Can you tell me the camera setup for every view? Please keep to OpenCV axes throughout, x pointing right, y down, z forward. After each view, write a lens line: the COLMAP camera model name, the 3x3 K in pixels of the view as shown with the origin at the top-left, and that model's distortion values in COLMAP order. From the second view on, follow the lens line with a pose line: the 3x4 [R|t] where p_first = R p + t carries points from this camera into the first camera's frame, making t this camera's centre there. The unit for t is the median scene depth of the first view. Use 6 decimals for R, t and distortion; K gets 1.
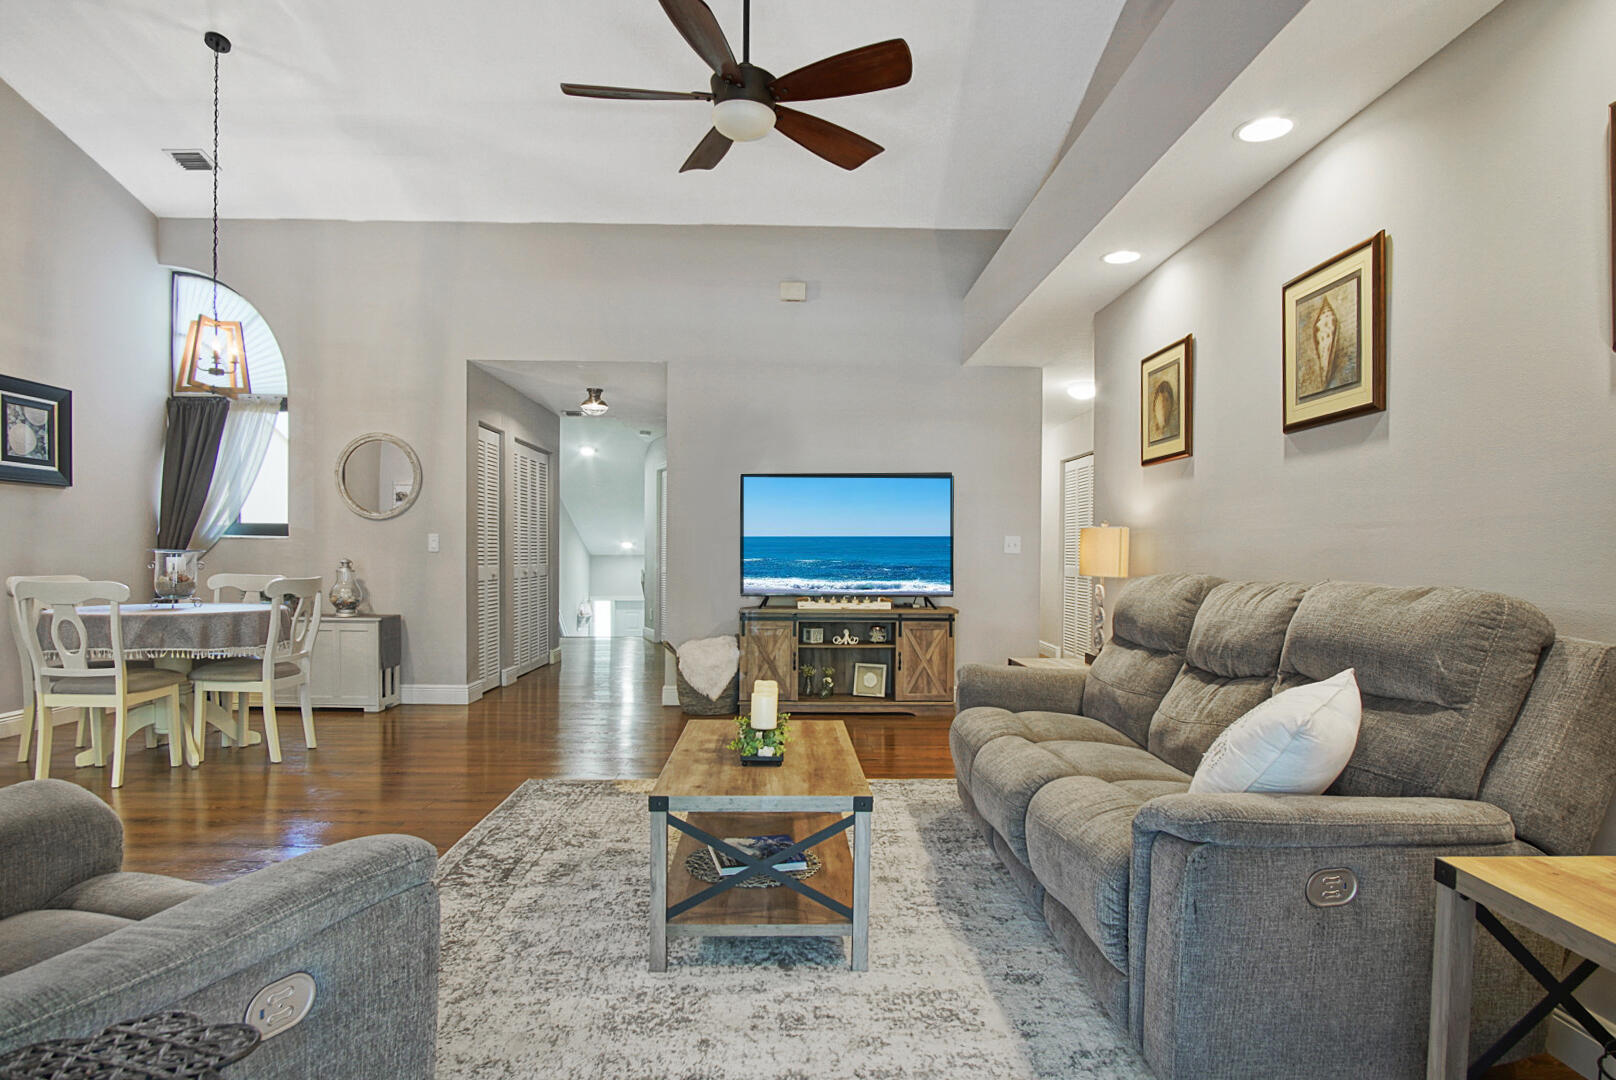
lens RADIAL K [[891.9, 0, 802.0], [0, 891.9, 576.6], [0, 0, 1]] dist [-0.018514, 0.000791]
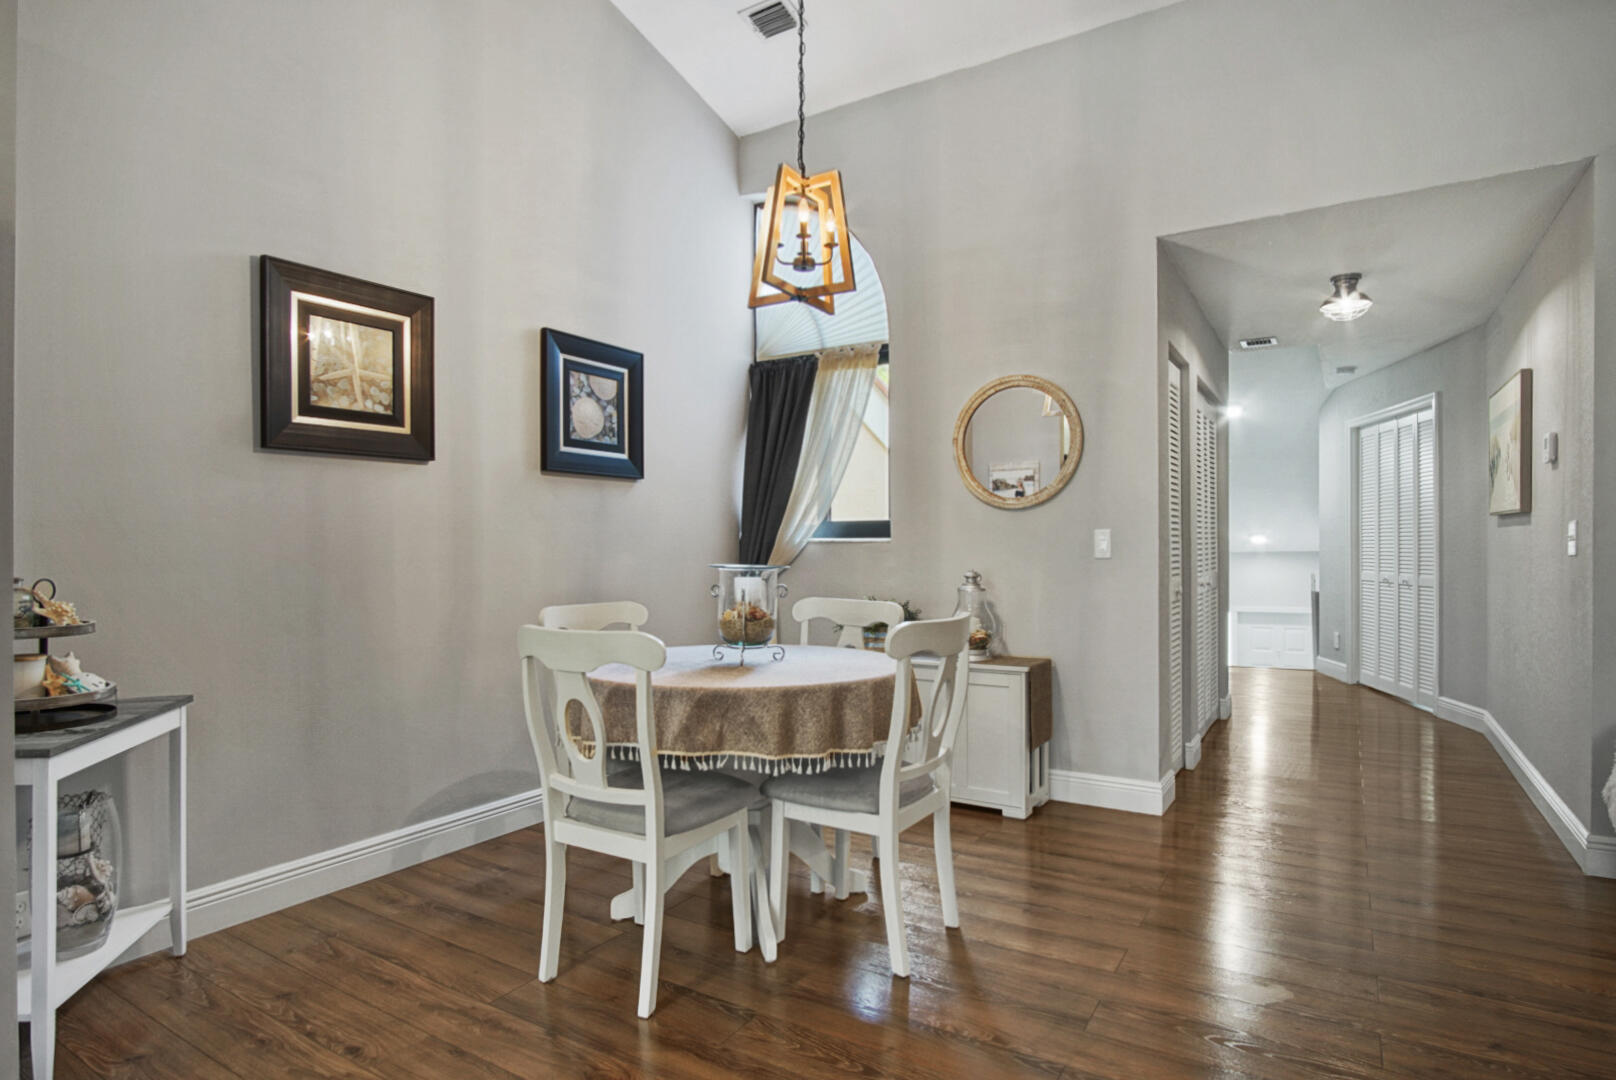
lens RADIAL K [[891.9, 0, 802.0], [0, 891.9, 576.6], [0, 0, 1]] dist [-0.018514, 0.000791]
pose [[0.833696, 0.002108, -0.552219, -0.293562], [-0.000135, 0.999993, 0.003614, -0.020569], [0.552223, -0.002938, 0.833691, 0.440958]]
